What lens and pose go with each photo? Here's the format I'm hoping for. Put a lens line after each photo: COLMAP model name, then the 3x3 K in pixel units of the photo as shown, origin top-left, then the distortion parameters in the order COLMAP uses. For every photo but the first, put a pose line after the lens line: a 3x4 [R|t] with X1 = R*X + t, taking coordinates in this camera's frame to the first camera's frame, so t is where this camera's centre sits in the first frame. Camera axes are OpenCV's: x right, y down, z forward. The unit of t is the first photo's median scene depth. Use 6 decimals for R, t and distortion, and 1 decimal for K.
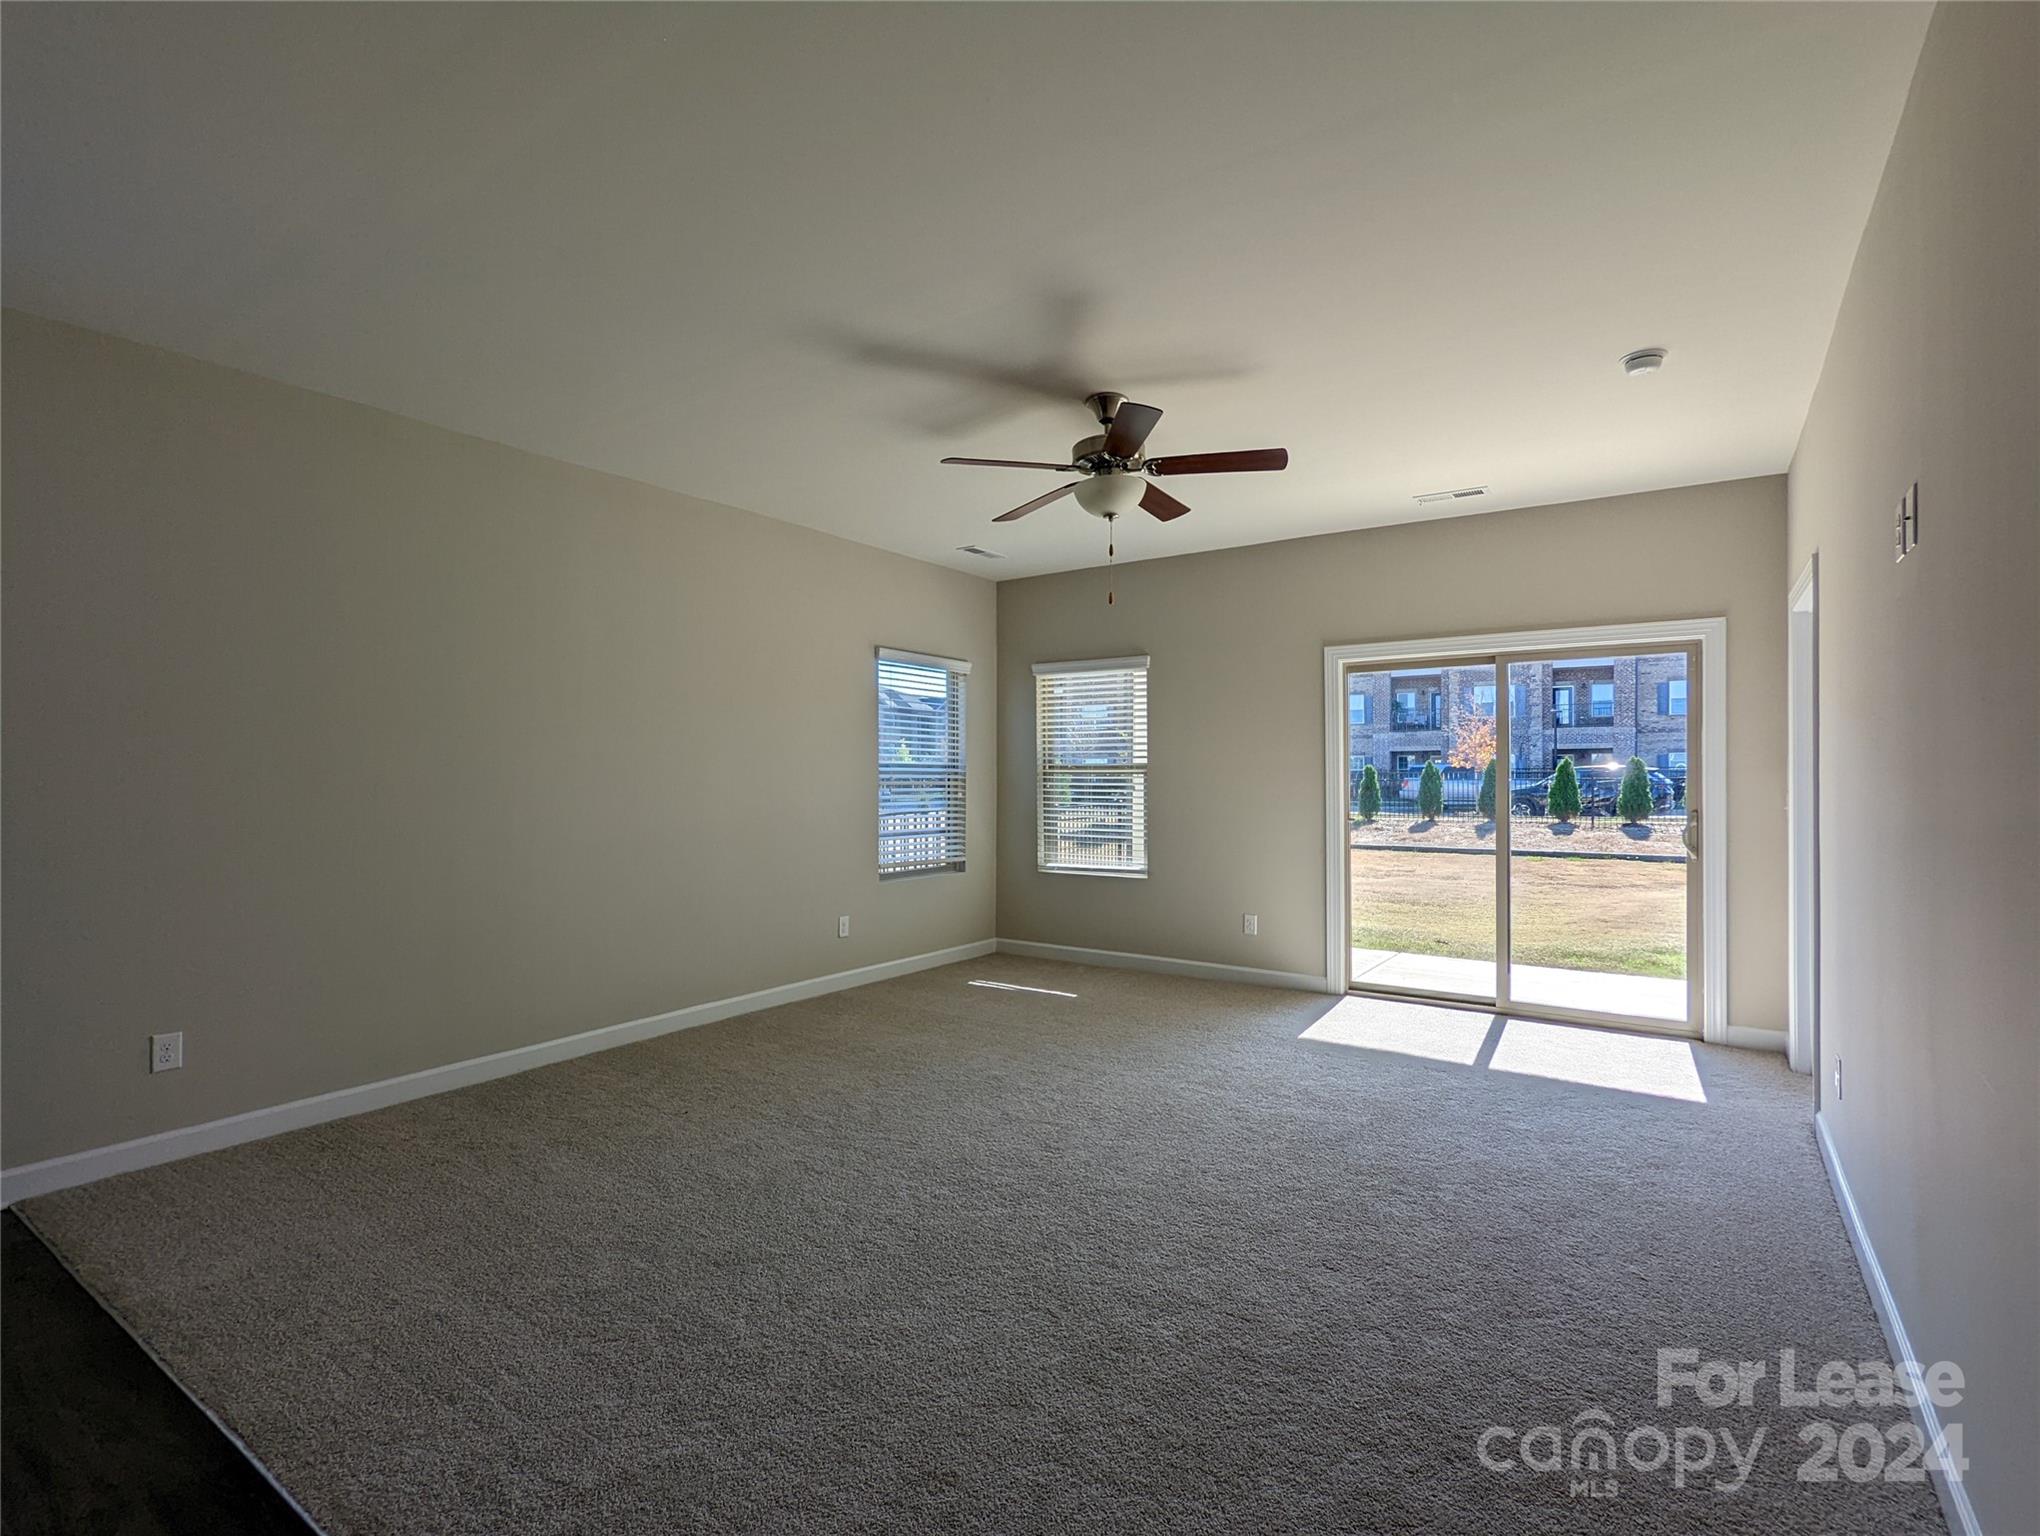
lens RADIAL K [[973.9, 0, 1034.7], [0, 973.9, 778.0], [0, 0, 1]] dist [-0.002347, 0.000619]
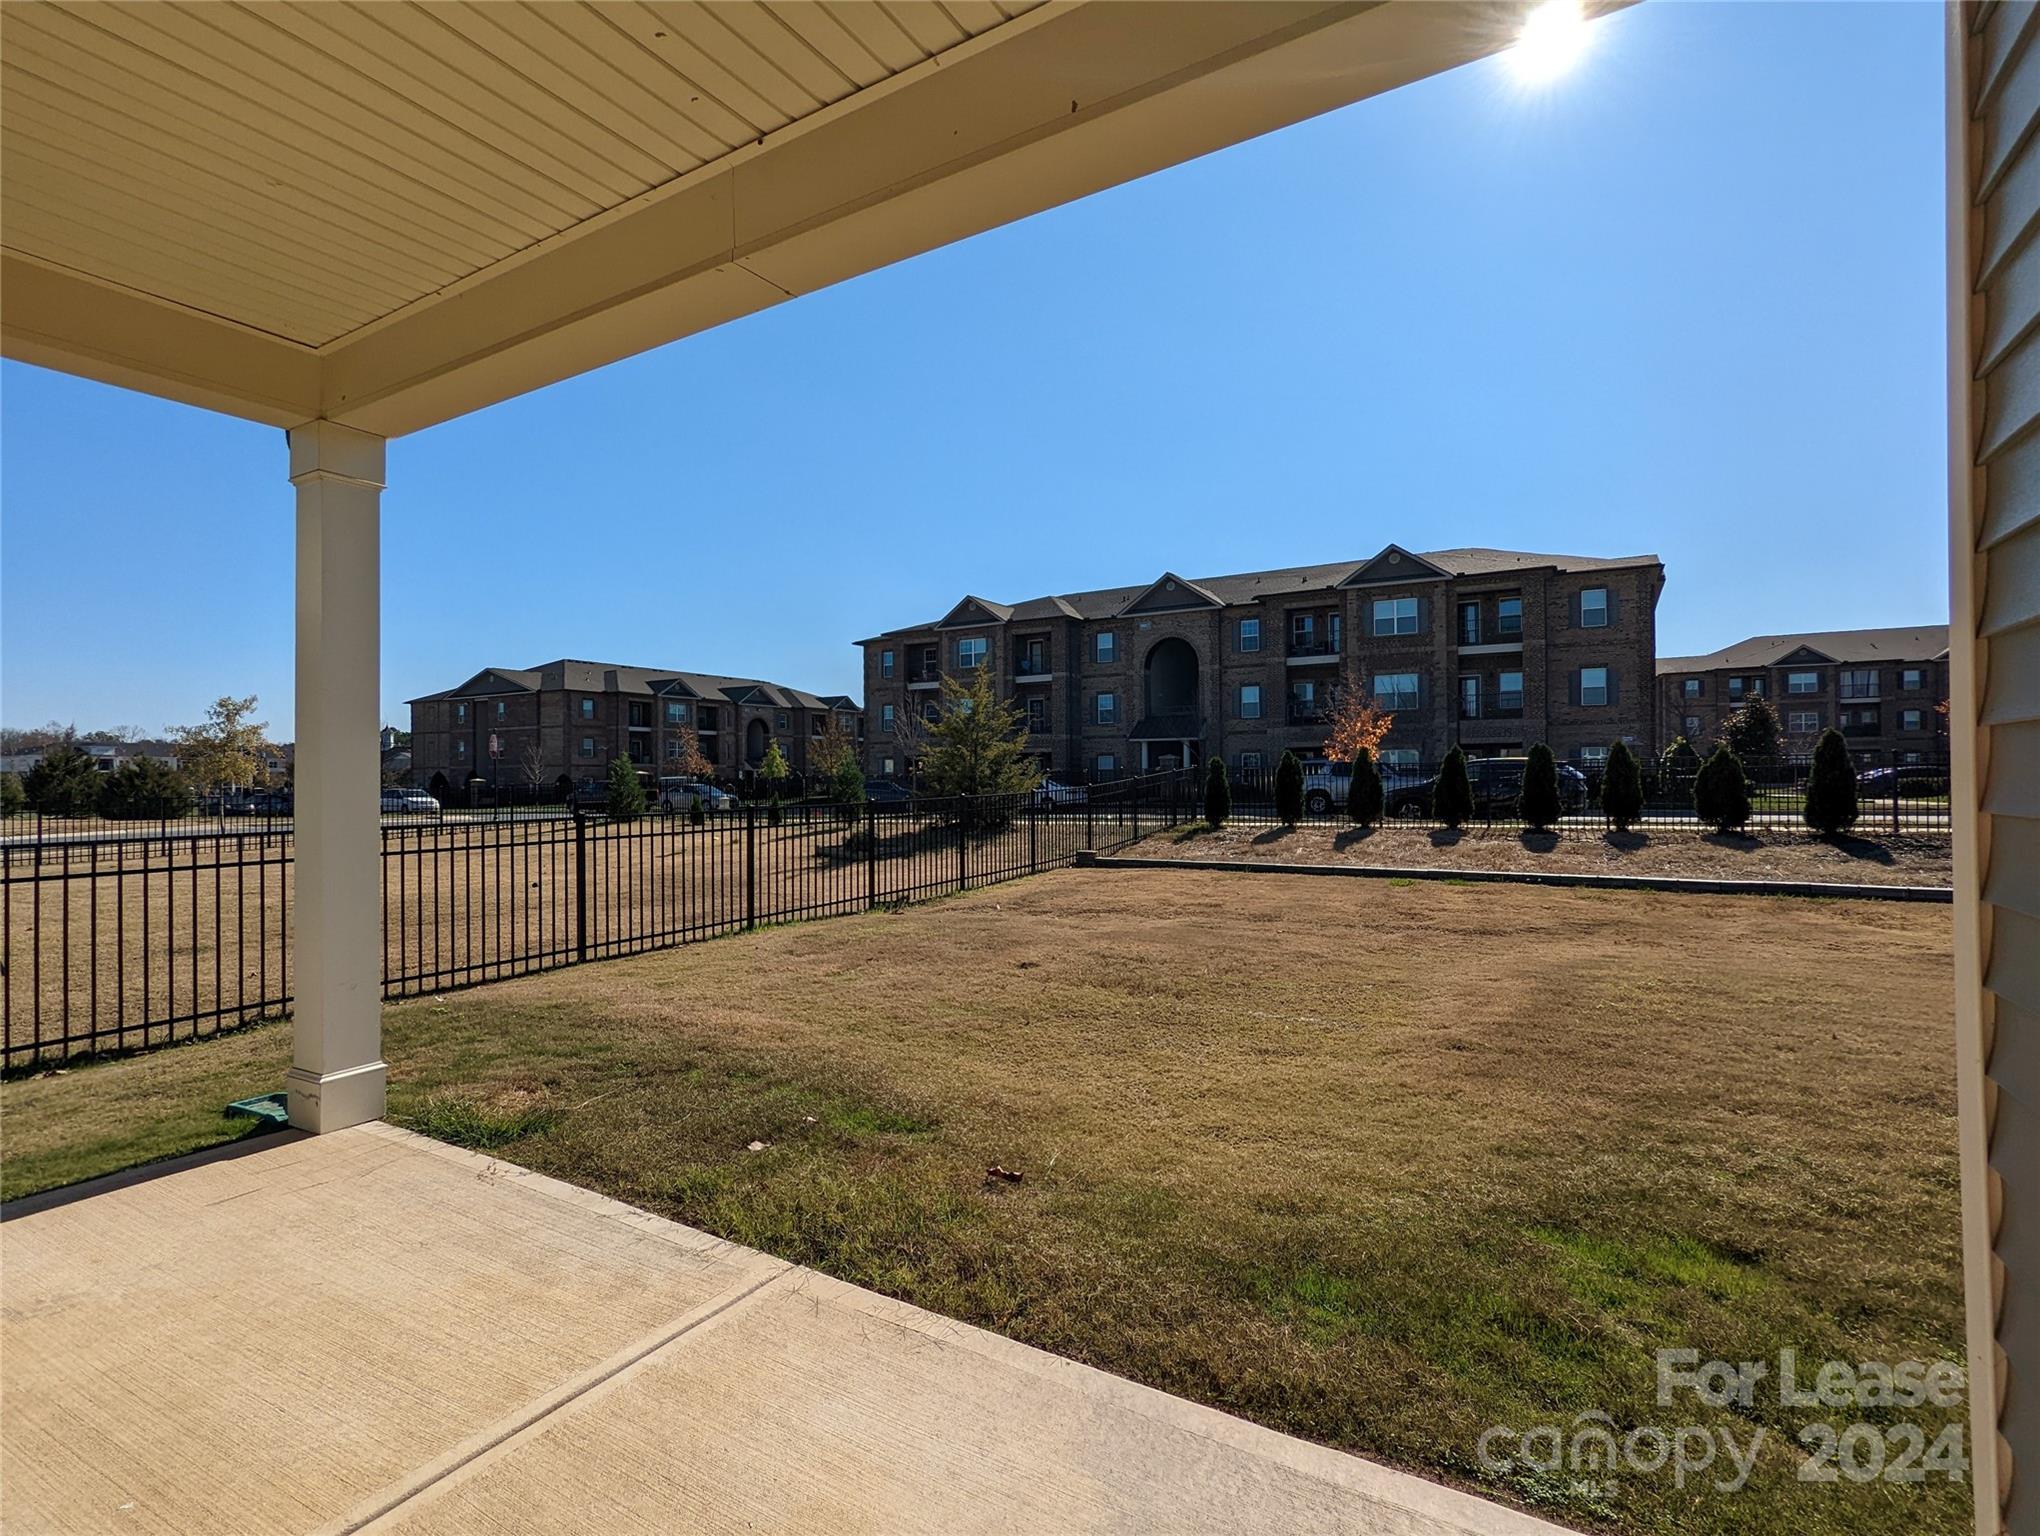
lens RADIAL K [[973.9, 0, 1026.3], [0, 973.9, 773.7], [0, 0, 1]] dist [-0.002347, 0.000619]
pose [[0.998233, -0.006359, 0.059081, 0.535788], [0.006830, 0.999947, -0.007766, 0.019678], [-0.059028, 0.008155, 0.998223, 0.824047]]
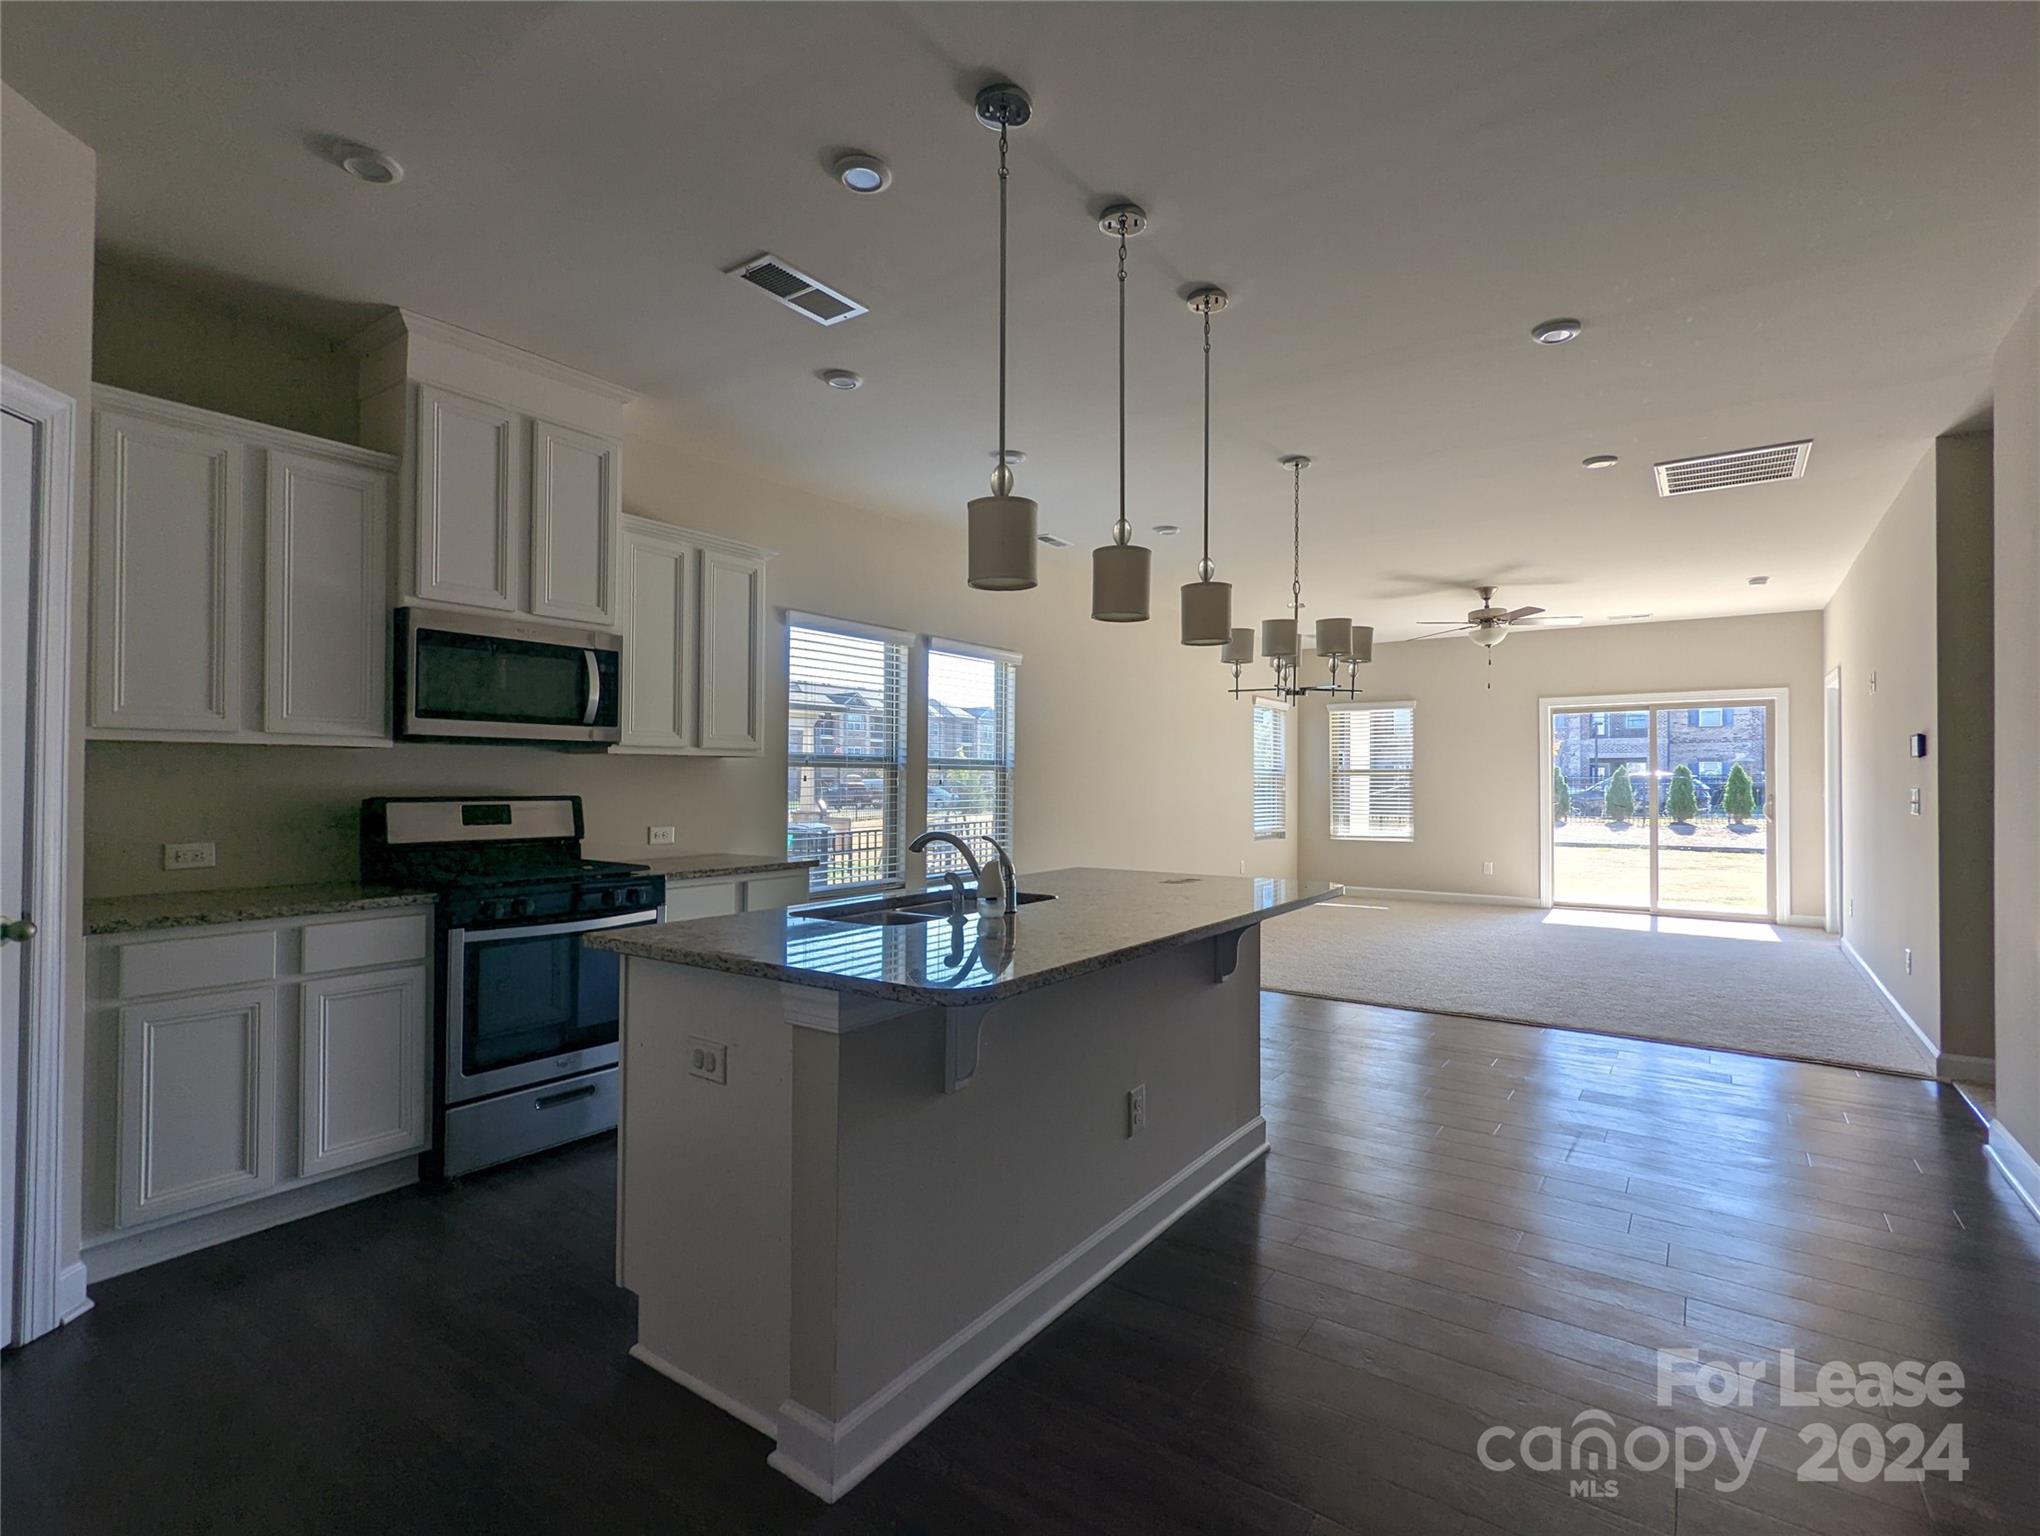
lens RADIAL K [[973.9, 0, 1034.0], [0, 973.9, 777.4], [0, 0, 1]] dist [-0.002347, 0.000619]
pose [[0.999905, 0.001925, -0.013674, -0.480293], [-0.002042, 0.999961, -0.008583, 0.014030], [0.013656, 0.008610, 0.999870, -0.594206]]
